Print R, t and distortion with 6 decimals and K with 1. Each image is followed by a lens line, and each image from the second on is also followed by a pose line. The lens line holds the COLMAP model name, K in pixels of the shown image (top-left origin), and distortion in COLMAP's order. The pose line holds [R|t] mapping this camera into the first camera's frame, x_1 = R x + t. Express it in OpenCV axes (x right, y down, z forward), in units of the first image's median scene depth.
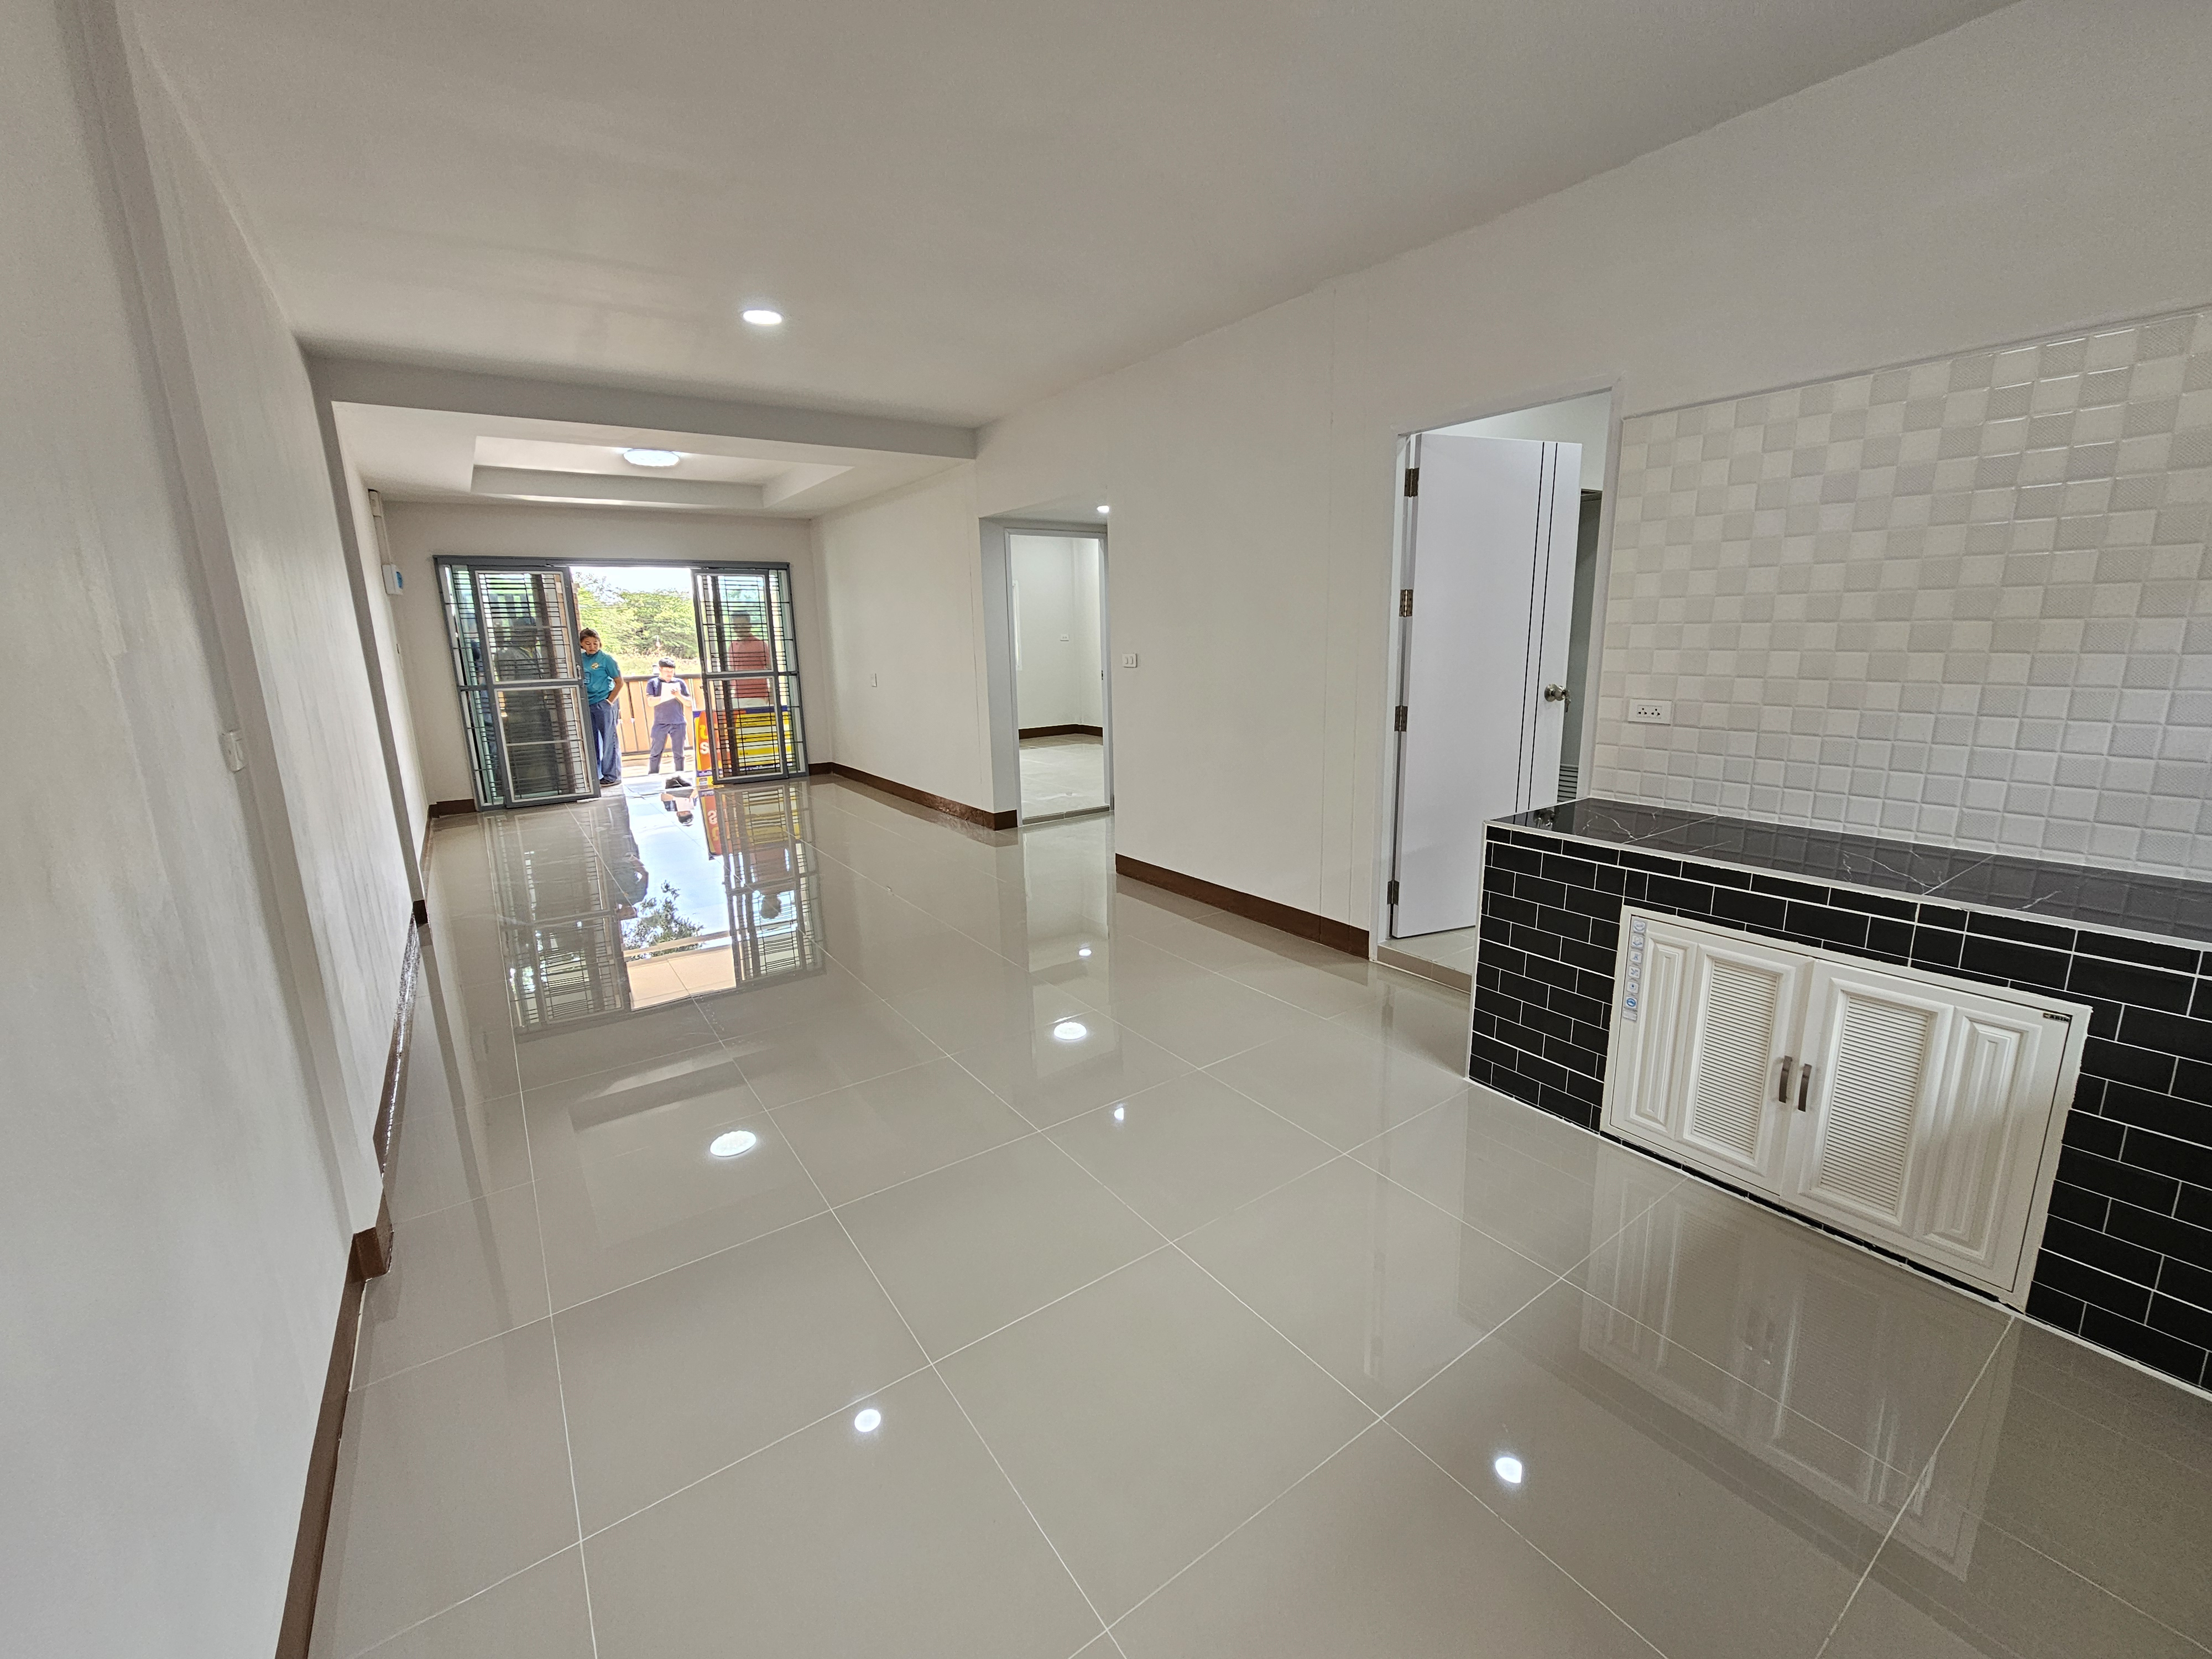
lens RADIAL K [[906.1, 0, 1107.1], [0, 906.1, 824.1], [0, 0, 1]] dist [-0.001760, -0.000433]
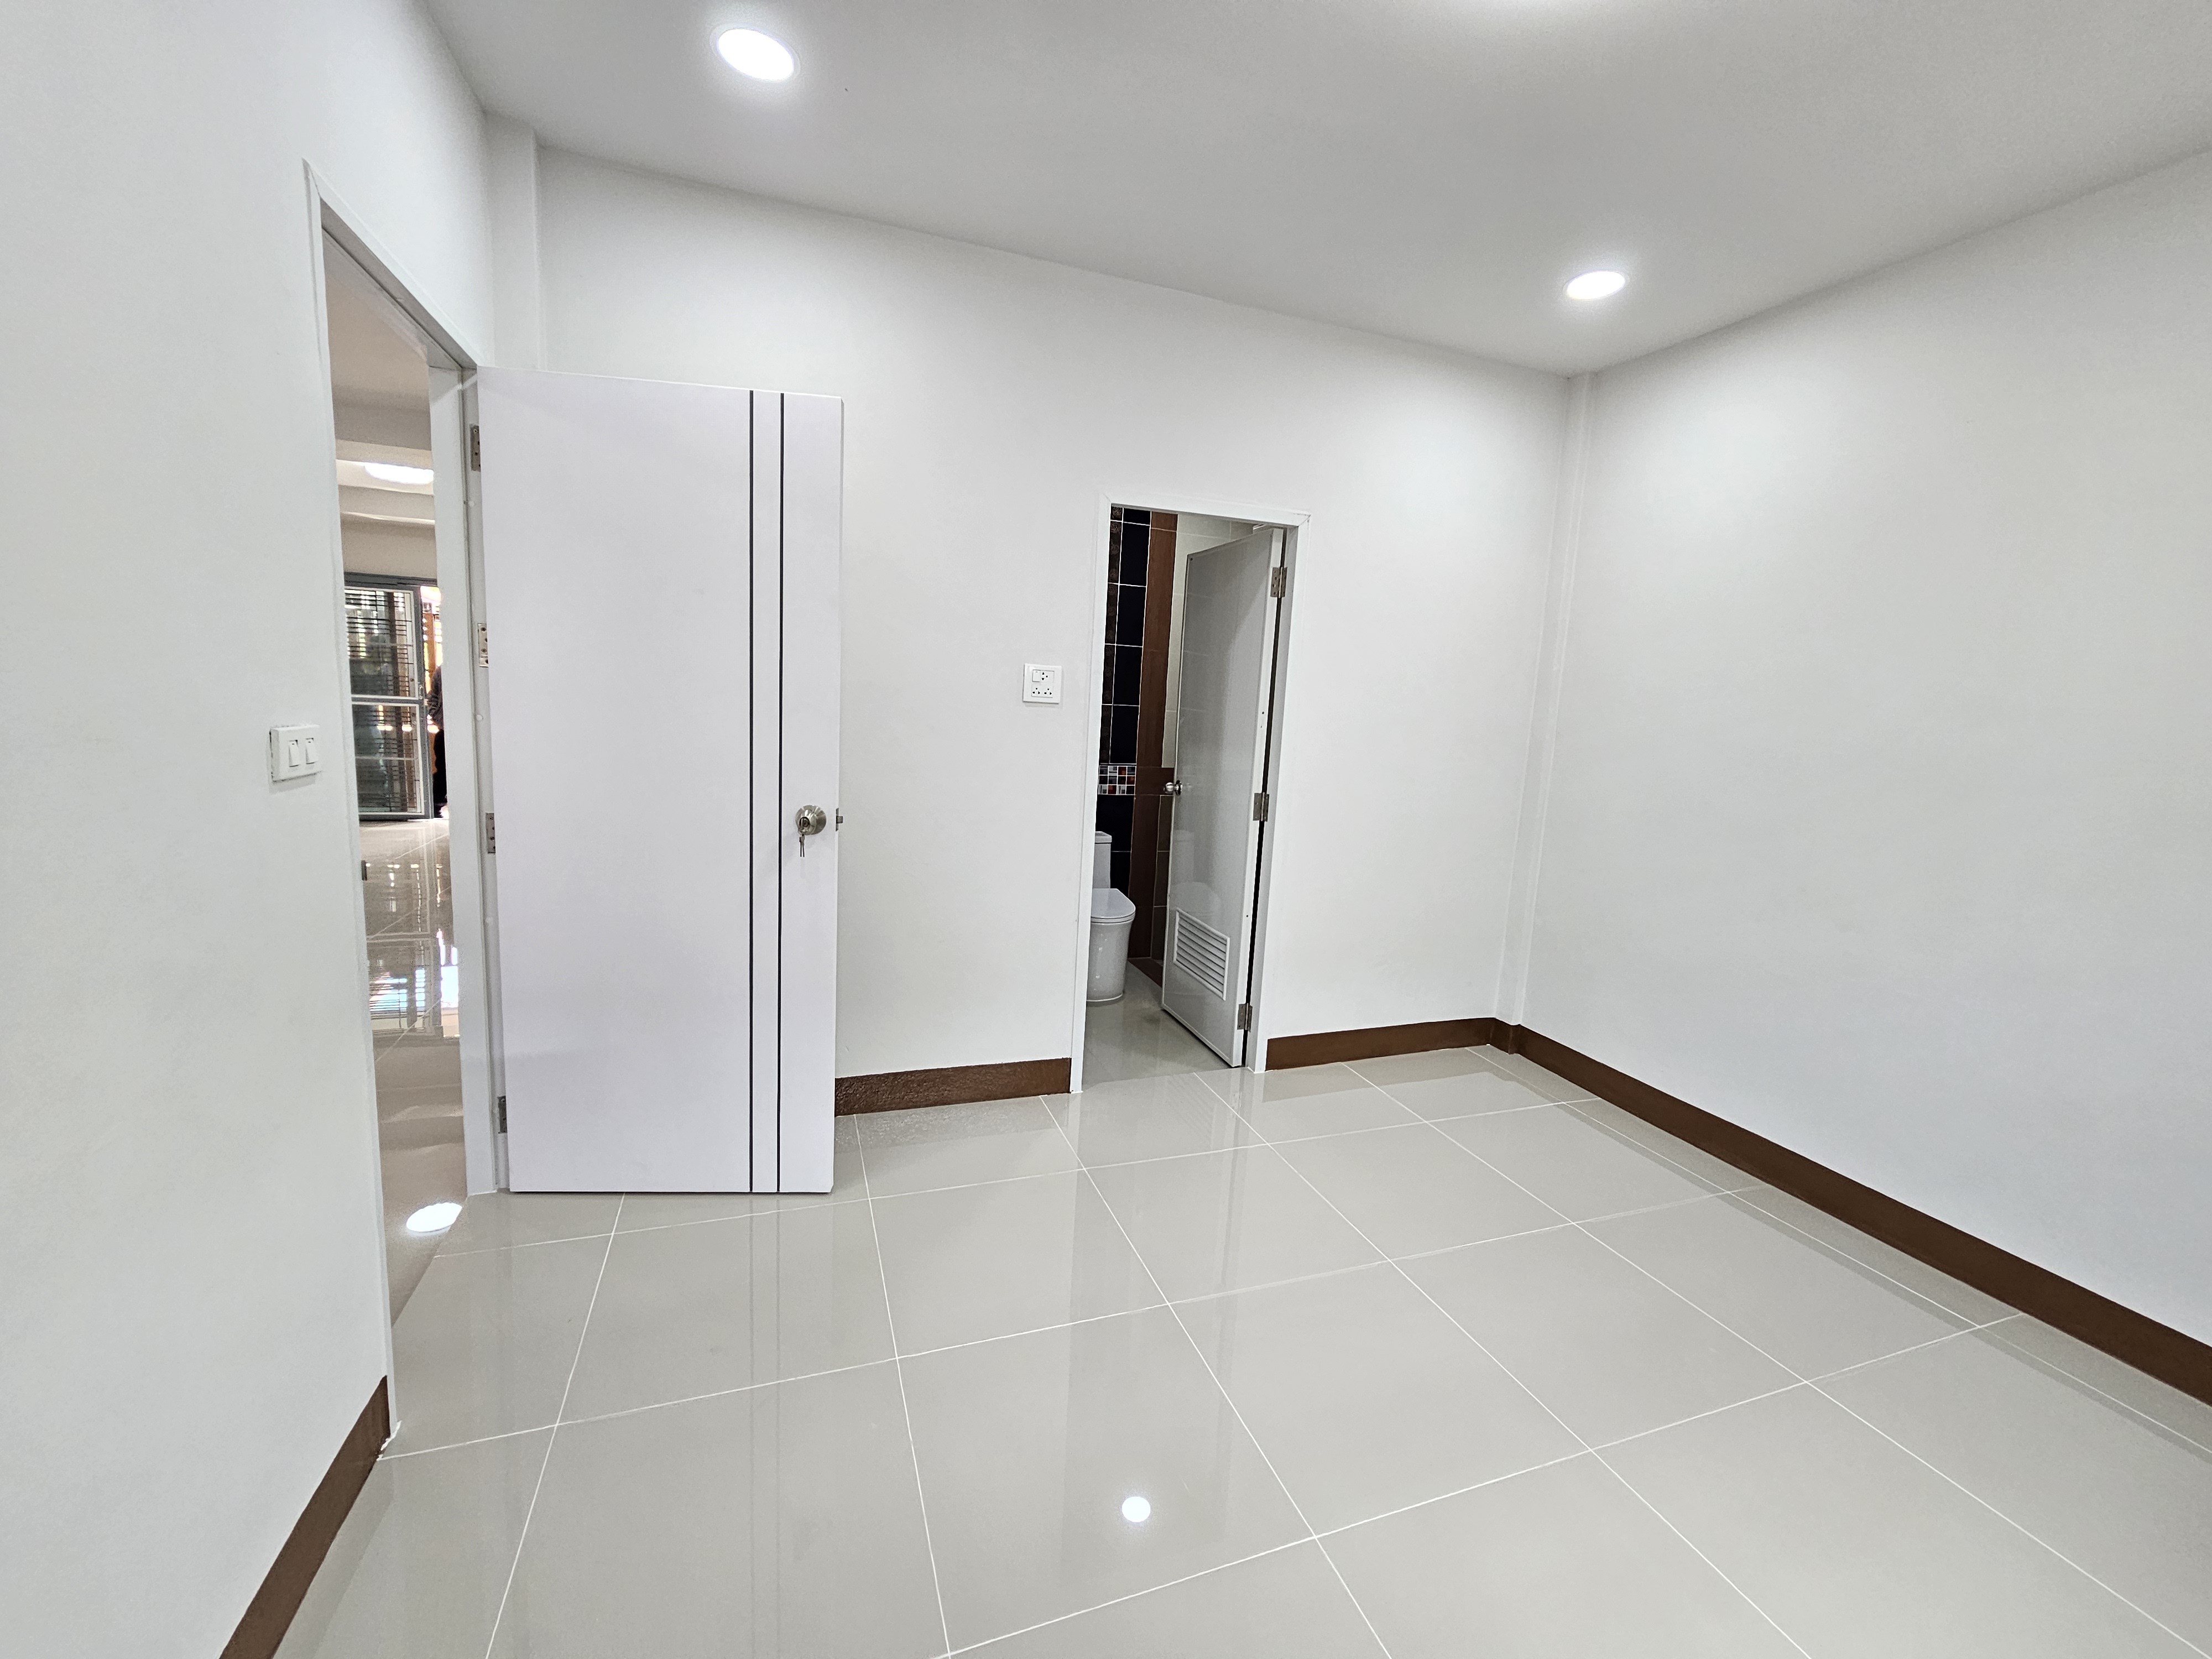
lens RADIAL K [[906.1, 0, 1107.1], [0, 906.1, 824.1], [0, 0, 1]] dist [-0.001760, -0.000433]
pose [[0.961906, 0.113539, -0.248687, 0.409231], [-0.132375, 0.989363, -0.060321, -0.065730], [0.239193, 0.090943, 0.966704, 0.239550]]
